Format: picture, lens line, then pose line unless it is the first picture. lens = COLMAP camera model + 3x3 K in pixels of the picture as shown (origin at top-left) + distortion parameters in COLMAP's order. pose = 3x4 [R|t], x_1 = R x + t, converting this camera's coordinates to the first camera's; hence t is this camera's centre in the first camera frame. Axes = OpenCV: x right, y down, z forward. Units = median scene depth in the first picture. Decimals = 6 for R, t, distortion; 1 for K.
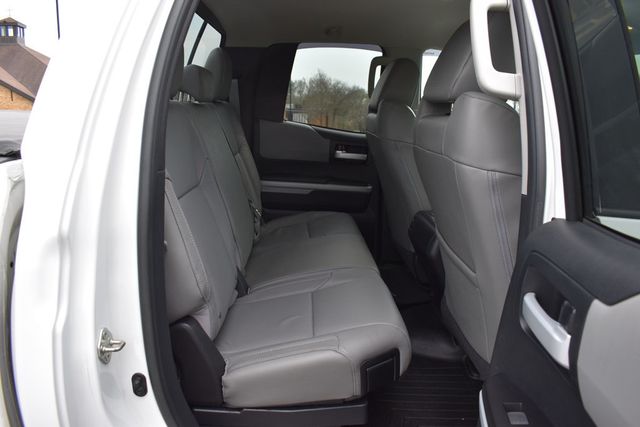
lens RADIAL K [[496.6, 0, 322.8], [0, 496.6, 208.5], [0, 0, 1]] dist [-0.096402, 0.015844]
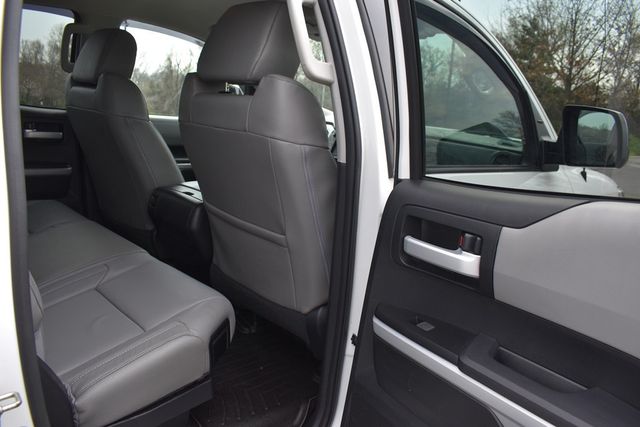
lens RADIAL K [[496.6, 0, 316.7], [0, 496.6, 204.3], [0, 0, 1]] dist [-0.096402, 0.015844]
pose [[0.725774, -0.118334, 0.677679, -0.329955], [0.084842, 0.992971, 0.082526, -0.022672], [-0.682682, -0.002399, 0.730712, 0.085335]]
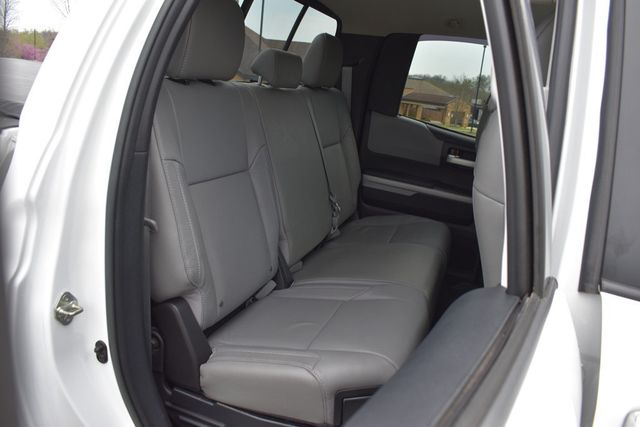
lens RADIAL K [[496.6, 0, 321.3], [0, 496.6, 213.0], [0, 0, 1]] dist [-0.096402, 0.015844]
pose [[0.931054, 0.169932, -0.322897, 0.225414], [-0.160683, 0.985456, 0.055298, -0.041844], [0.327597, 0.000399, 0.944817, 0.111409]]
